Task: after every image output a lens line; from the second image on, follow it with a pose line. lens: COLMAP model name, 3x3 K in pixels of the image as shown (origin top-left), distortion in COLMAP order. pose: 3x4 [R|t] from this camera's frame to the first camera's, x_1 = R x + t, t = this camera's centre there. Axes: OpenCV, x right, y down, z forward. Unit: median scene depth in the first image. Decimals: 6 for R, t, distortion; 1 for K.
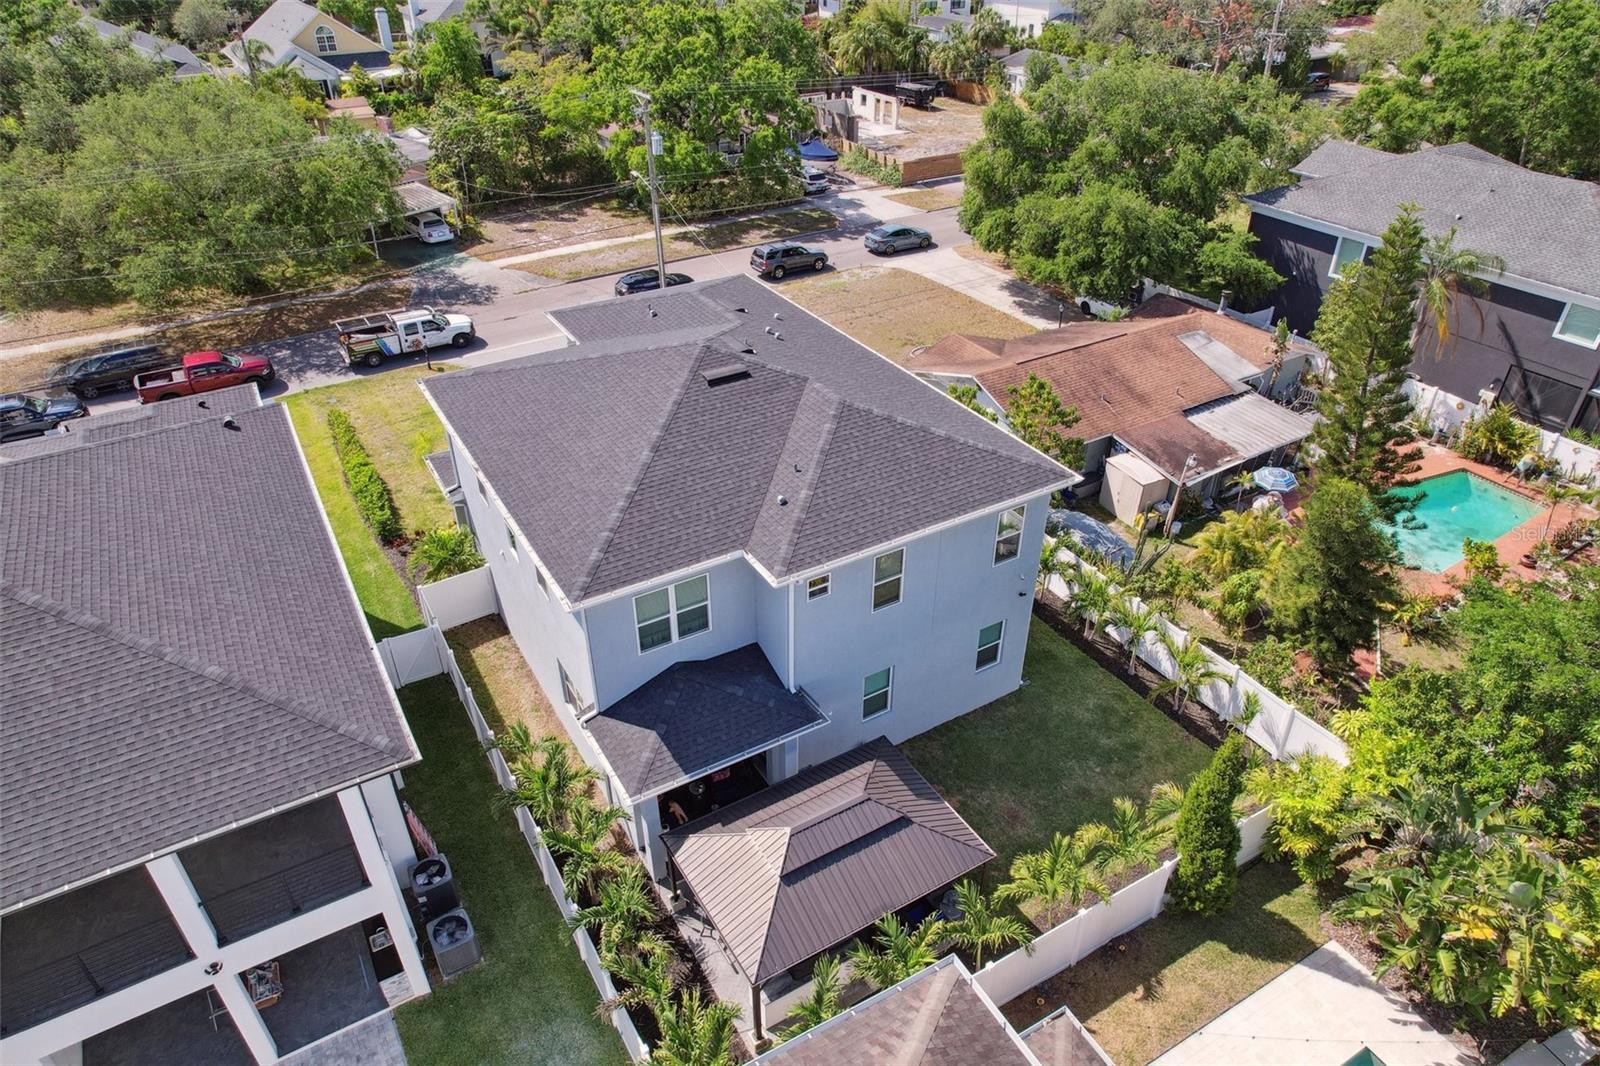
lens RADIAL K [[1023.8, 0, 800.0], [0, 1023.8, 533.0], [0, 0, 1]] dist [-0.070745, 0.061526]
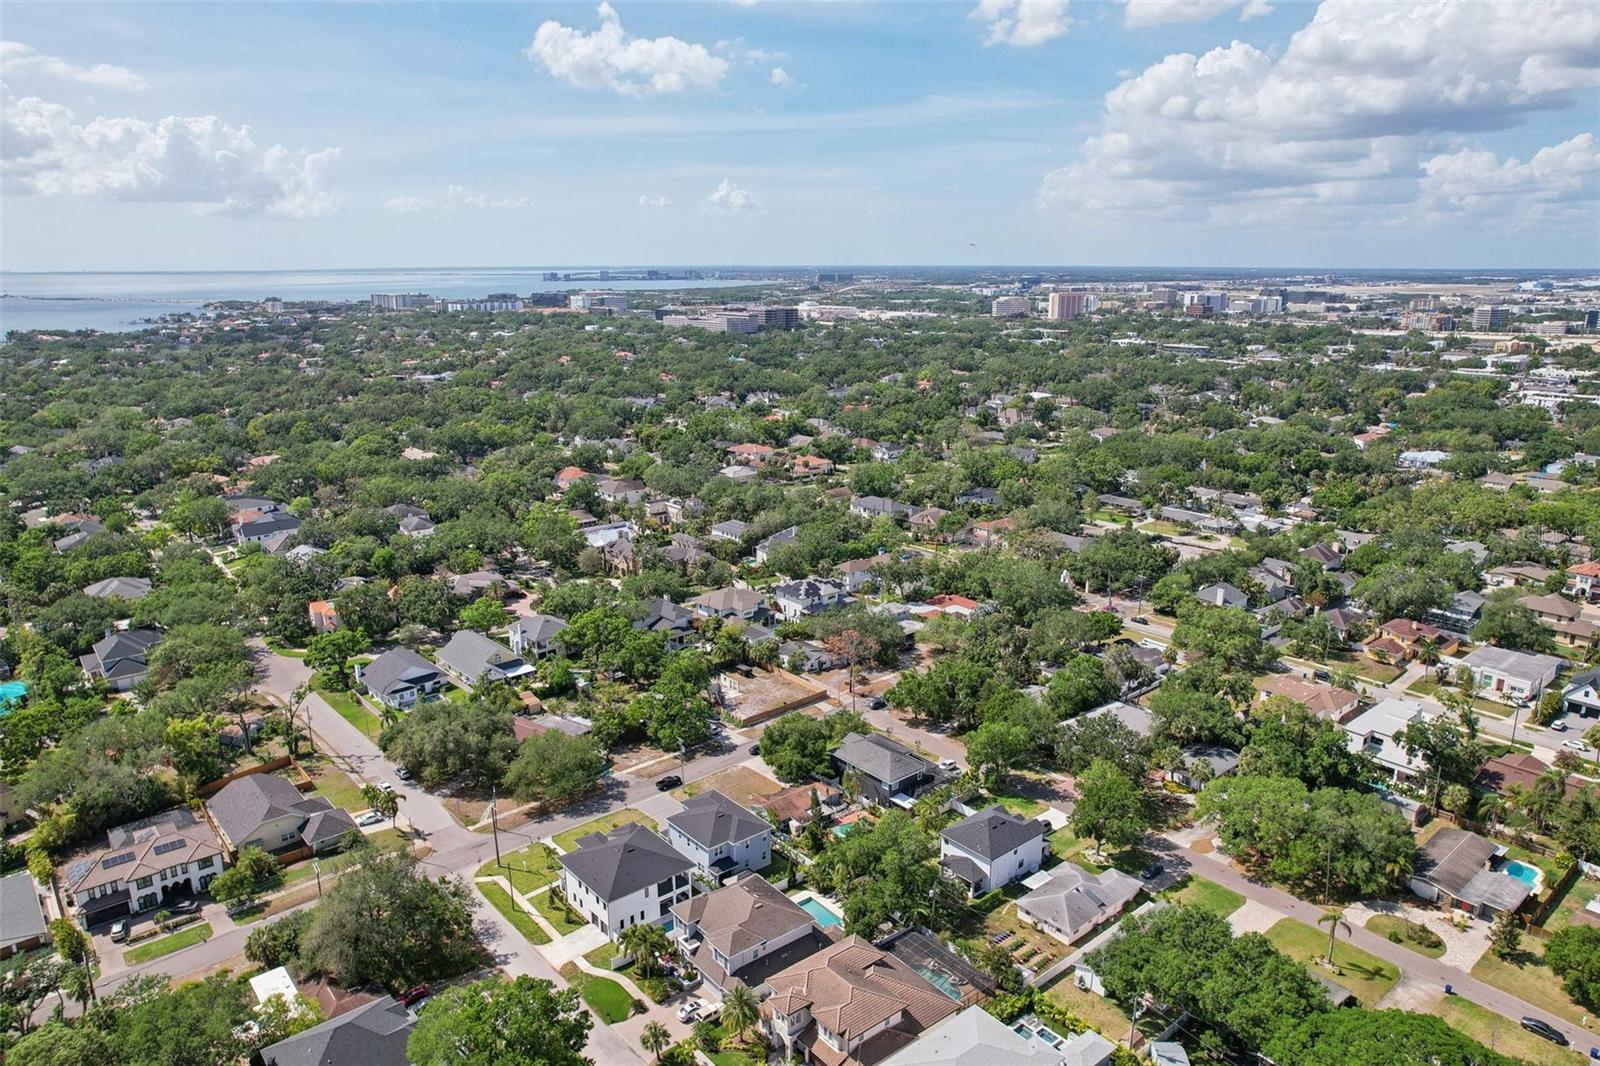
lens RADIAL K [[1037.4, 0, 798.7], [0, 1037.4, 573.7], [0, 0, 1]] dist [-0.076549, 0.056274]
pose [[0.987116, -0.046840, 0.152999, -0.236438], [0.088667, 0.956085, -0.279357, 0.116896], [-0.133194, 0.289324, 0.947919, -2.645204]]
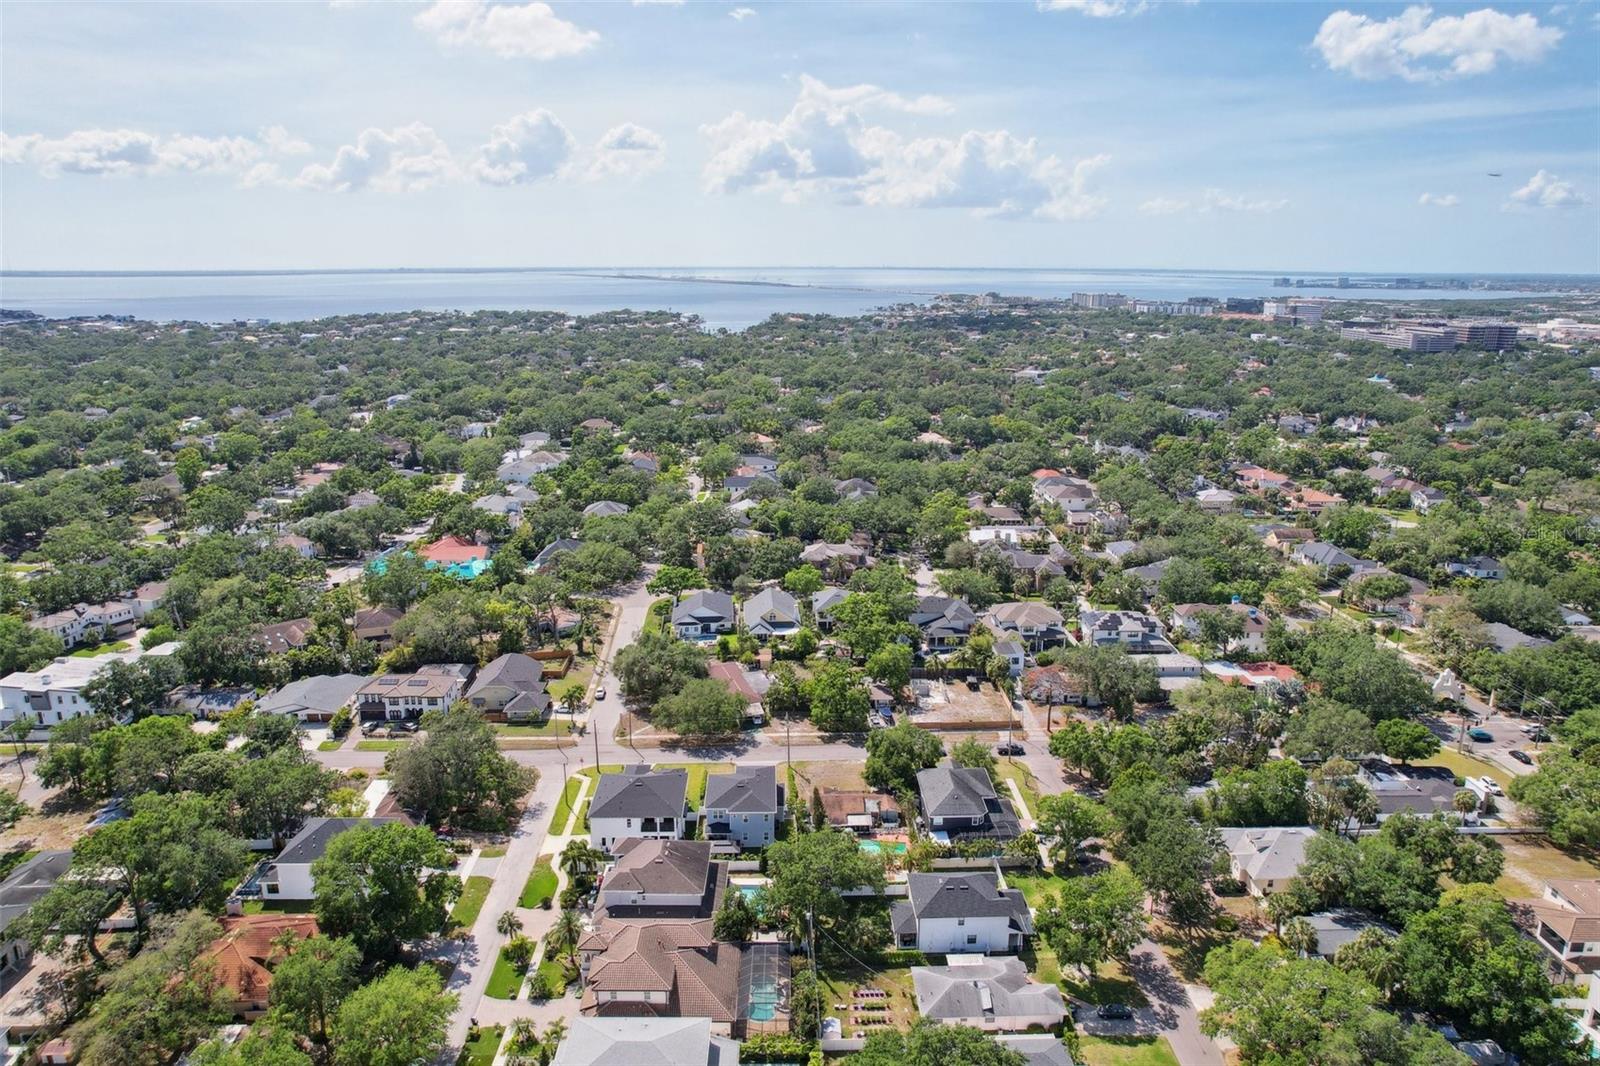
lens RADIAL K [[1035.2, 0, 800.0], [0, 1035.2, 533.0], [0, 0, 1]] dist [-0.070348, 0.055277]
pose [[0.872163, 0.125590, -0.472819, 1.528230], [-0.271522, 0.928229, -0.254296, -0.032520], [0.406948, 0.350168, 0.843668, -2.438392]]
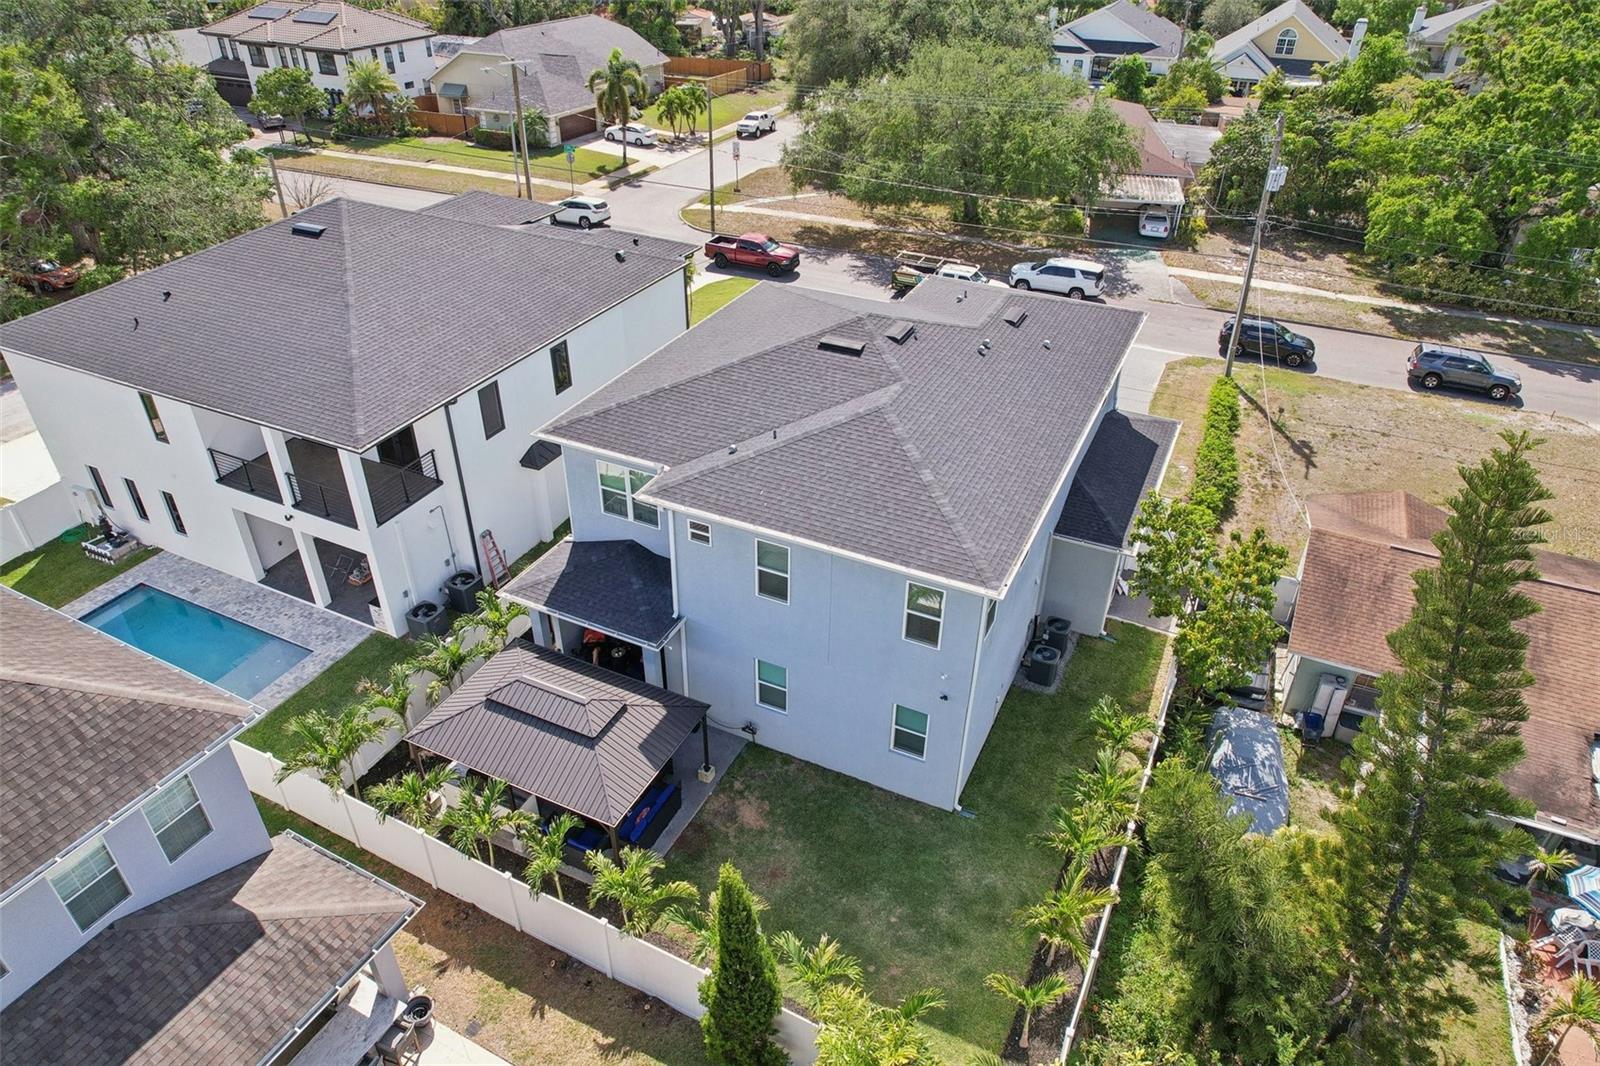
lens RADIAL K [[1023.8, 0, 800.0], [0, 1023.8, 533.0], [0, 0, 1]] dist [-0.070745, 0.061526]
pose [[0.555846, 0.463125, -0.690326, 0.305246], [-0.467960, 0.860679, 0.200612, -0.078242], [0.687058, 0.211536, 0.695129, 0.132100]]
